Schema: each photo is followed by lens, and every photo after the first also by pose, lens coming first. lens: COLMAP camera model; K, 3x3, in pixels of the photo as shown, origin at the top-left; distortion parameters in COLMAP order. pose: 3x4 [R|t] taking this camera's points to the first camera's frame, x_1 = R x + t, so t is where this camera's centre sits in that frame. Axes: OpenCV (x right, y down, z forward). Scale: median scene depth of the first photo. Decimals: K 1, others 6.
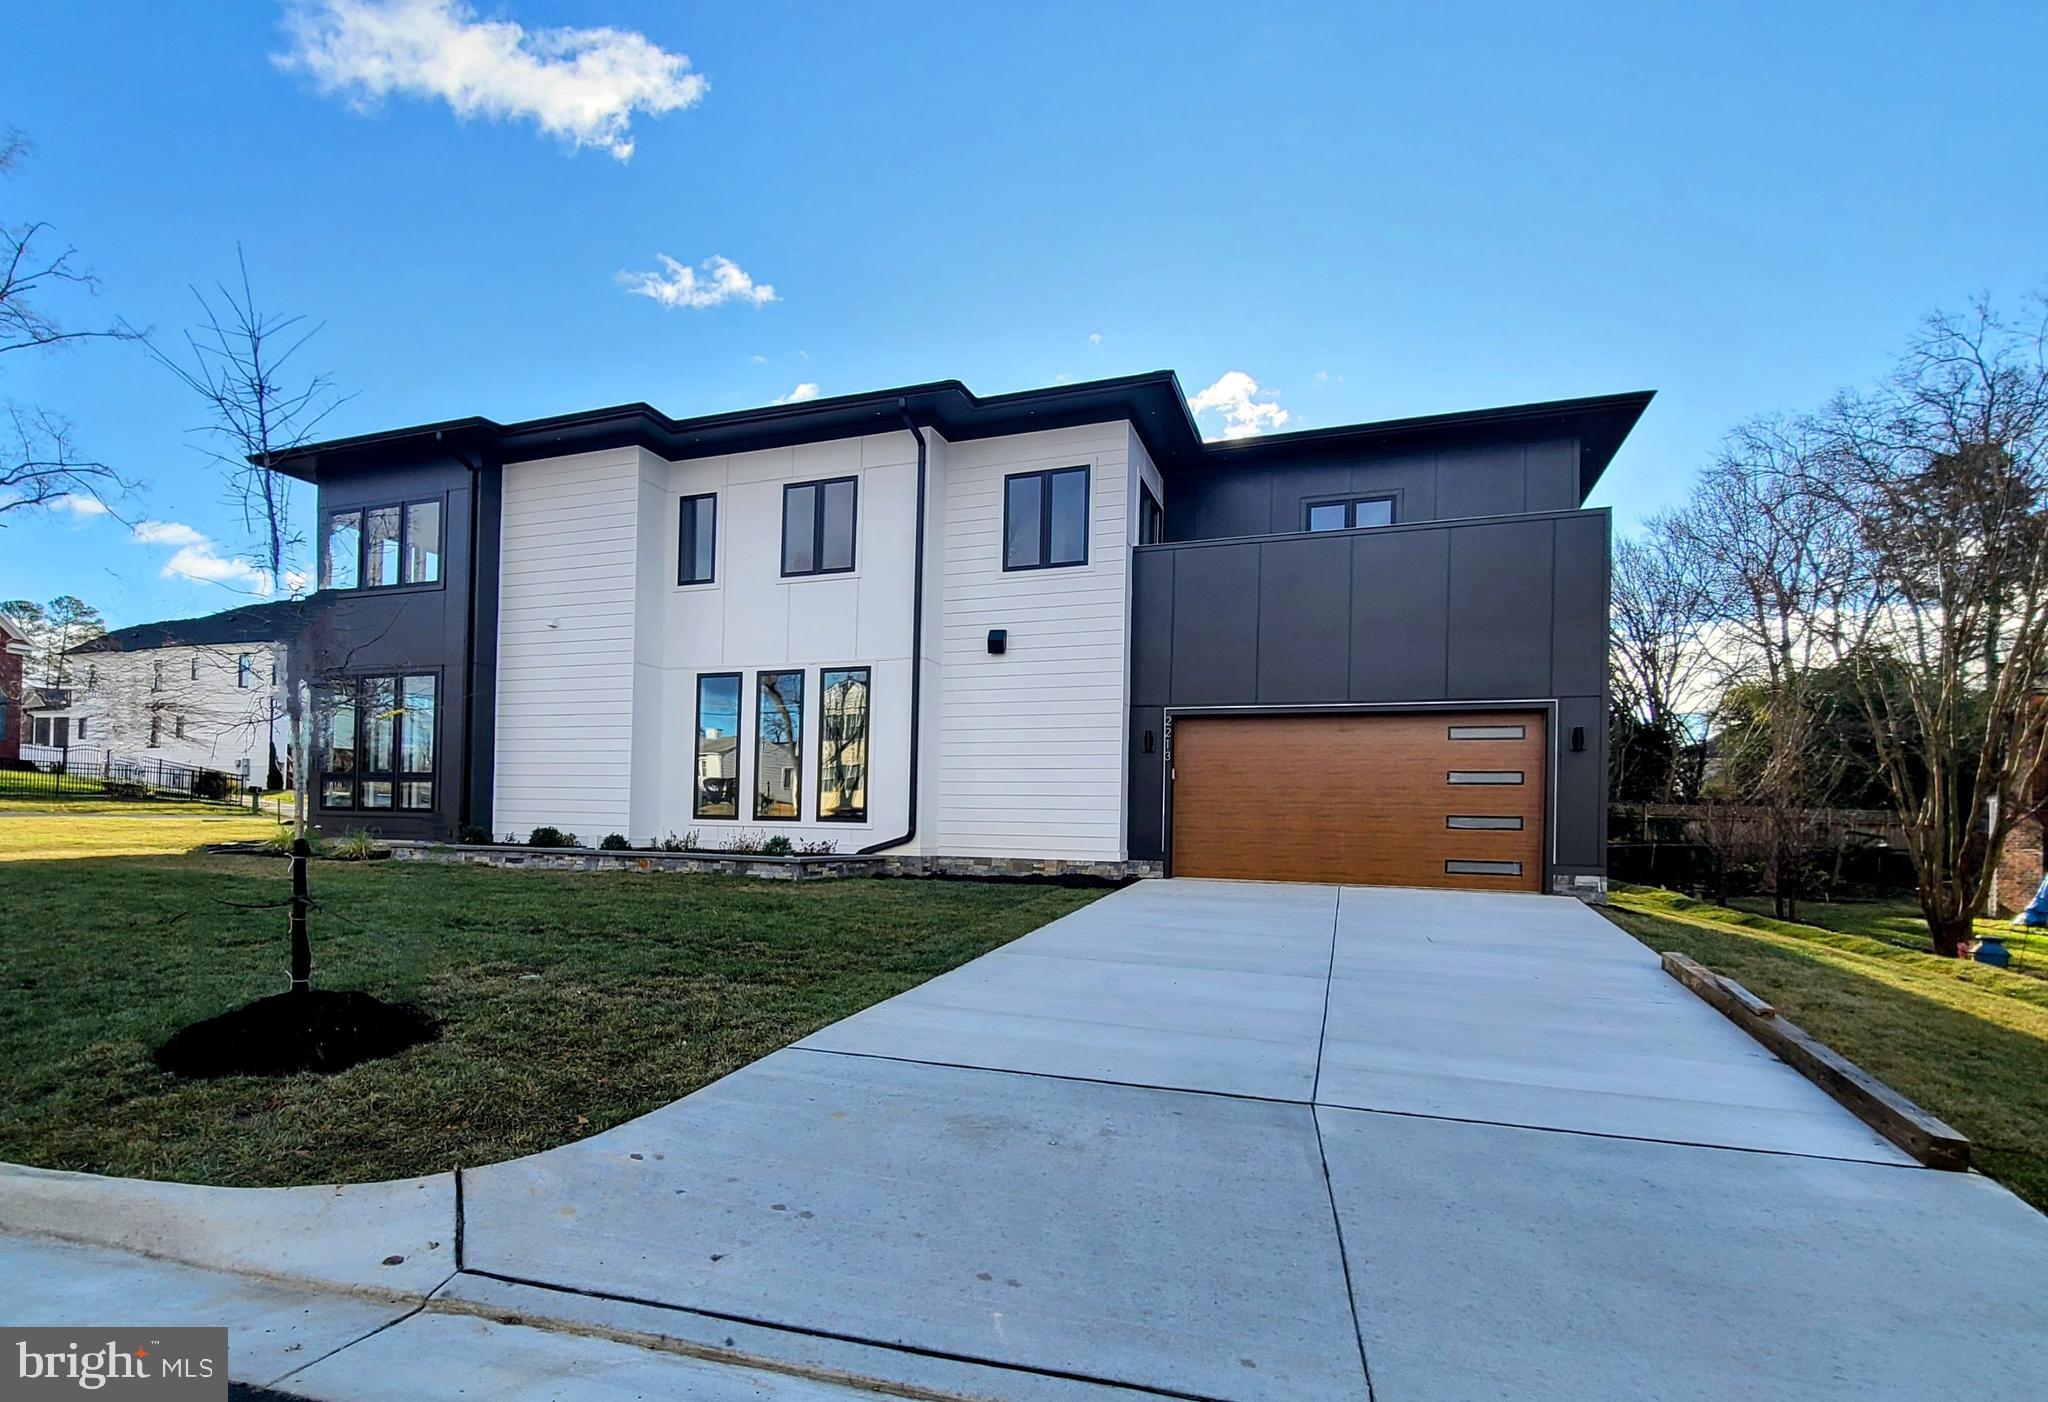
lens RADIAL K [[680.5, 0, 1066.6], [0, 680.5, 773.0], [0, 0, 1]] dist [0.000563, 0.000031]
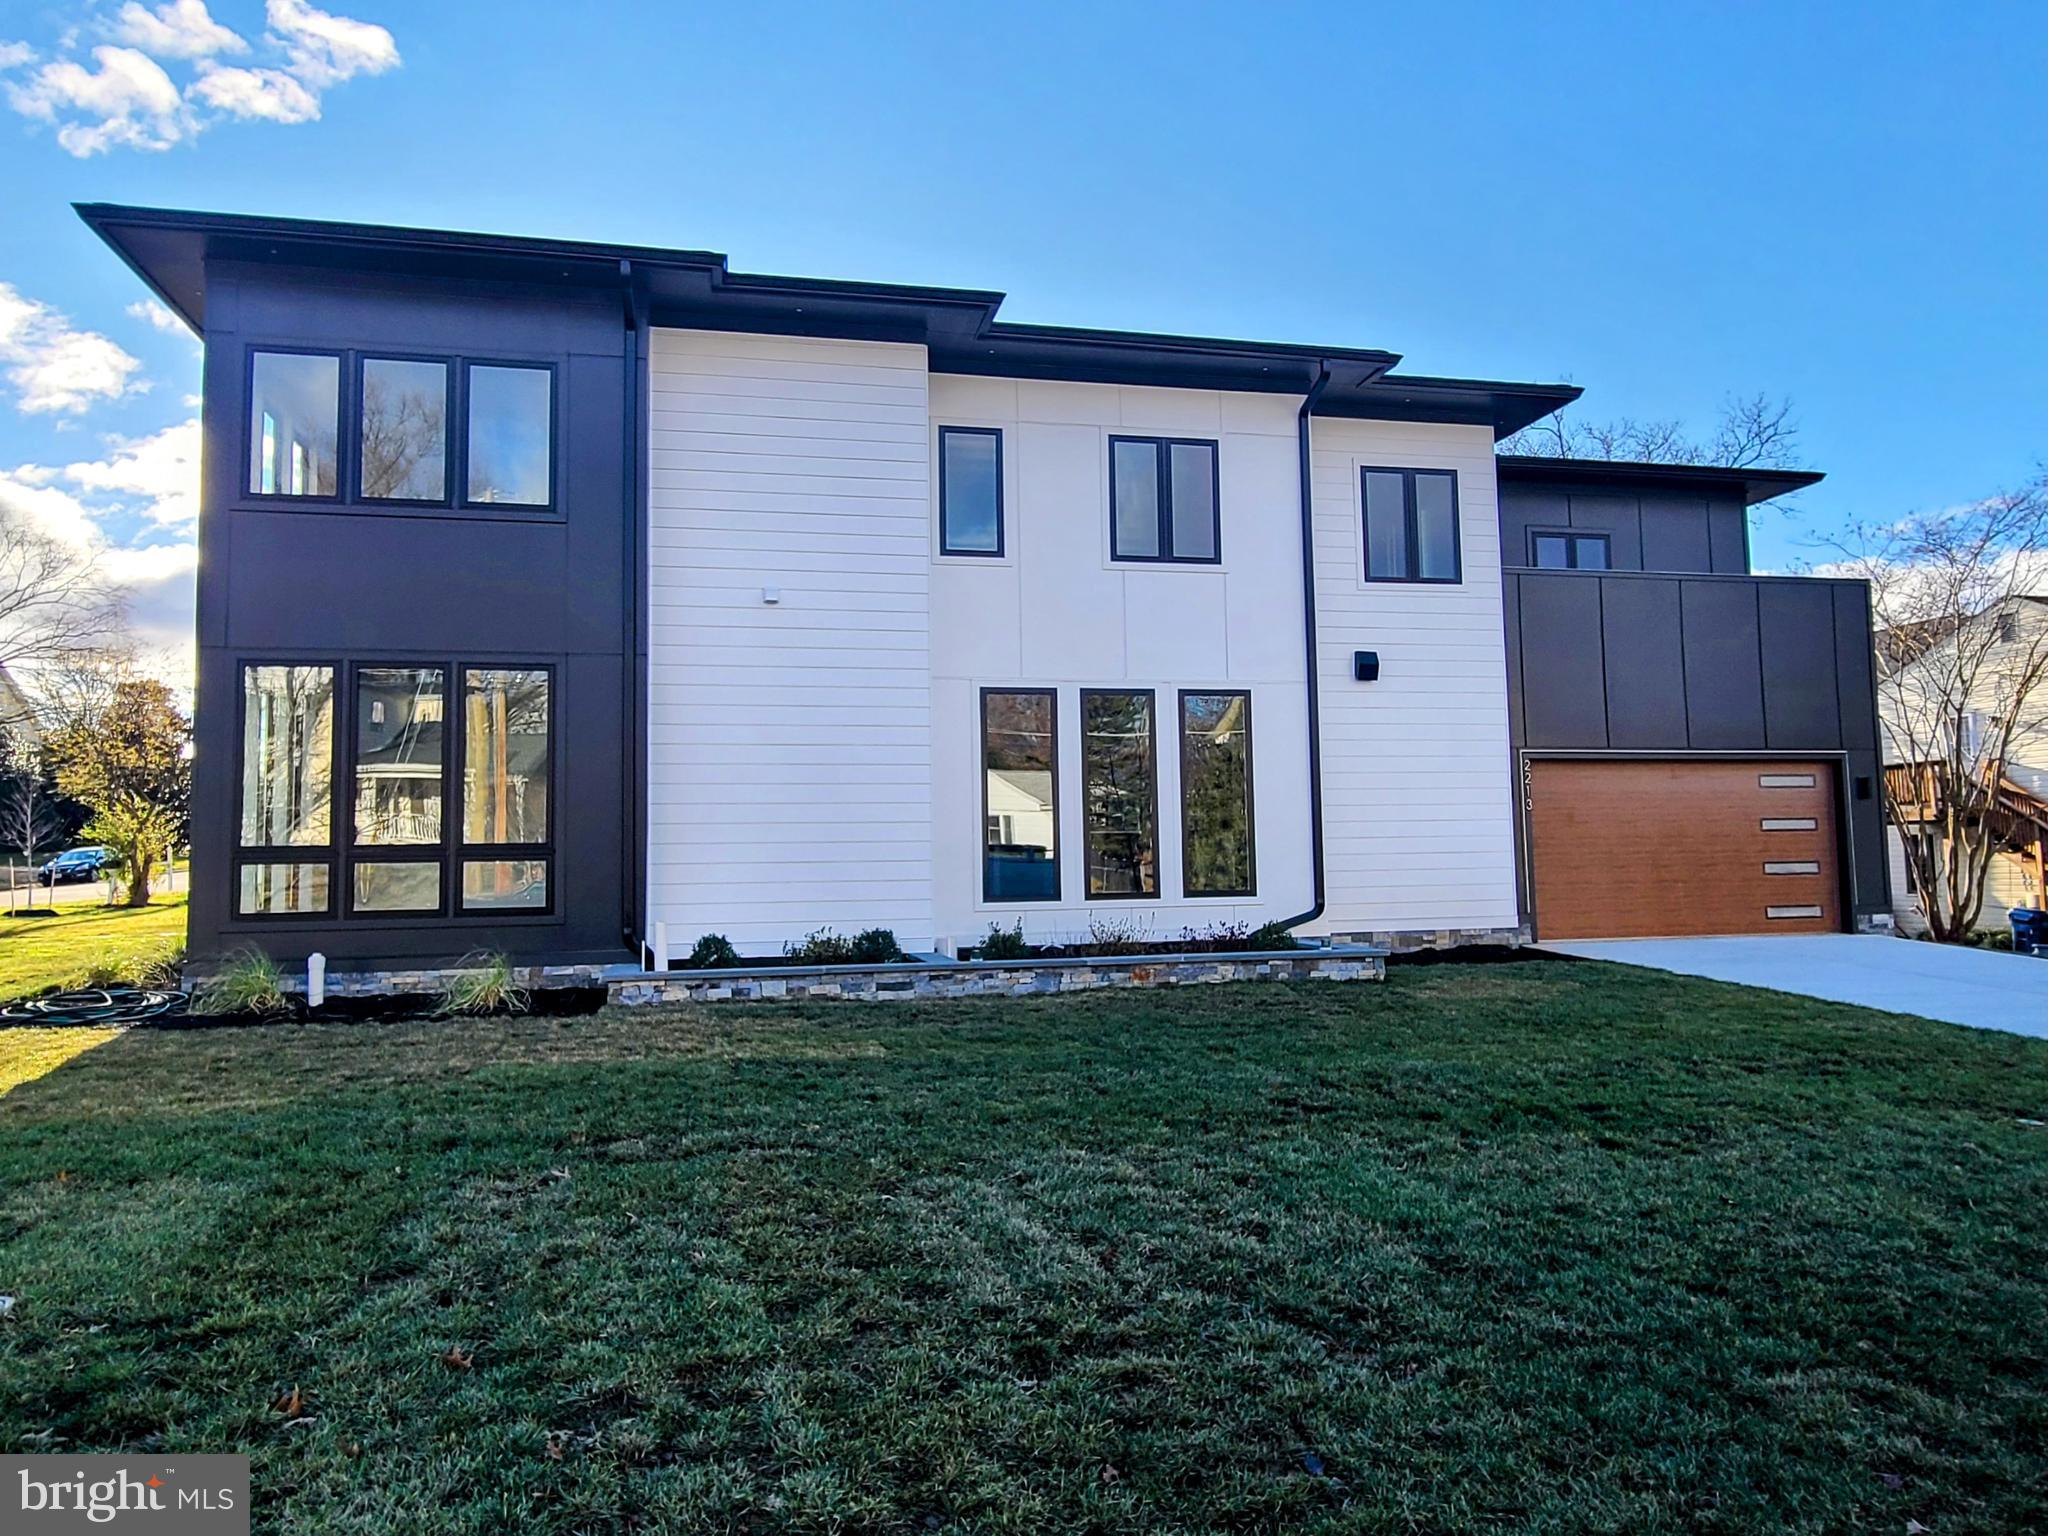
lens RADIAL K [[820.0, 0, 1022.0], [0, 820.0, 783.7], [0, 0, 1]] dist [-0.000512, -0.000177]
pose [[0.931967, 0.002074, 0.362538, -0.843625], [0.012408, 0.999215, -0.037613, -0.019843], [-0.362331, 0.039552, 0.931210, 0.237864]]
